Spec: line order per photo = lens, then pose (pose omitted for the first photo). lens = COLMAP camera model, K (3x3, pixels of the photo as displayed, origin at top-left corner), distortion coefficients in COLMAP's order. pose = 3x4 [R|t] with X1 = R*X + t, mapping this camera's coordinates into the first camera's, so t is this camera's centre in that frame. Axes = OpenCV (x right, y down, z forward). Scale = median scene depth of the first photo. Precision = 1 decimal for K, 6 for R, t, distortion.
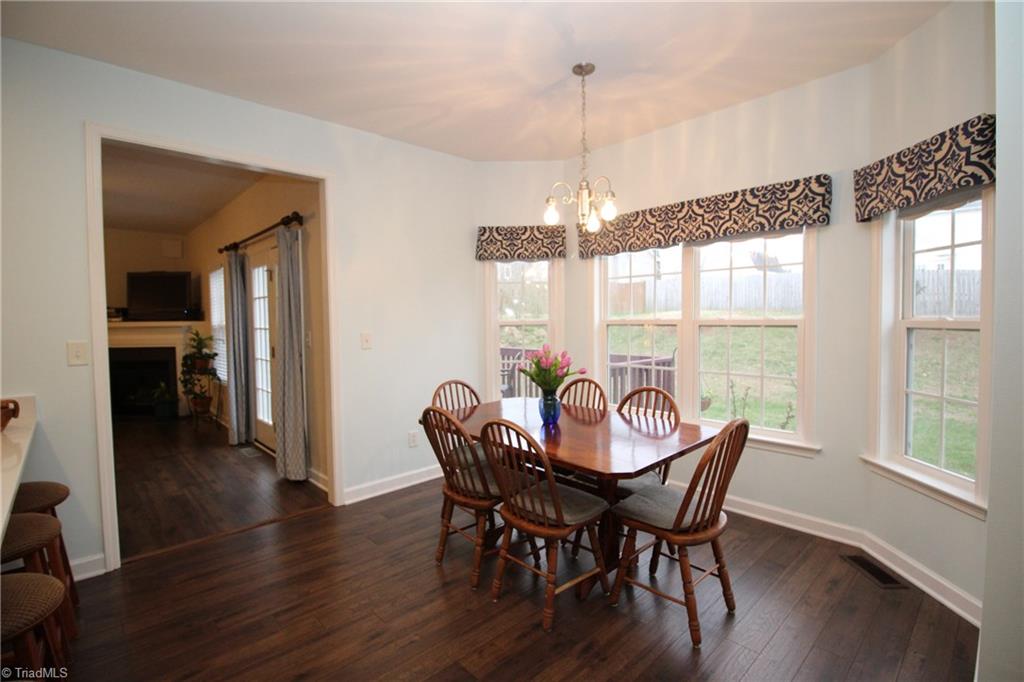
lens RADIAL K [[475.6, 0, 512.0], [0, 475.6, 341.0], [0, 0, 1]] dist [-0.021140, -0.000314]
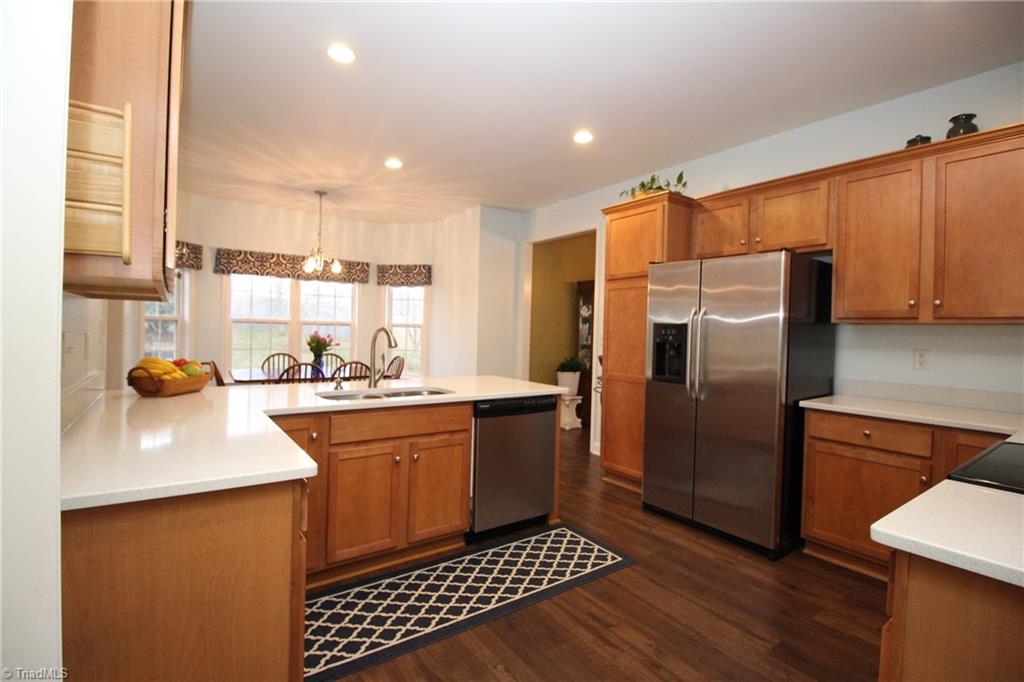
lens RADIAL K [[475.6, 0, 512.0], [0, 475.6, 341.0], [0, 0, 1]] dist [-0.021140, -0.000314]
pose [[0.131774, -0.007252, 0.991253, -1.613394], [0.017984, 0.999826, 0.004924, 0.047022], [-0.991117, 0.017177, 0.131882, -0.040618]]
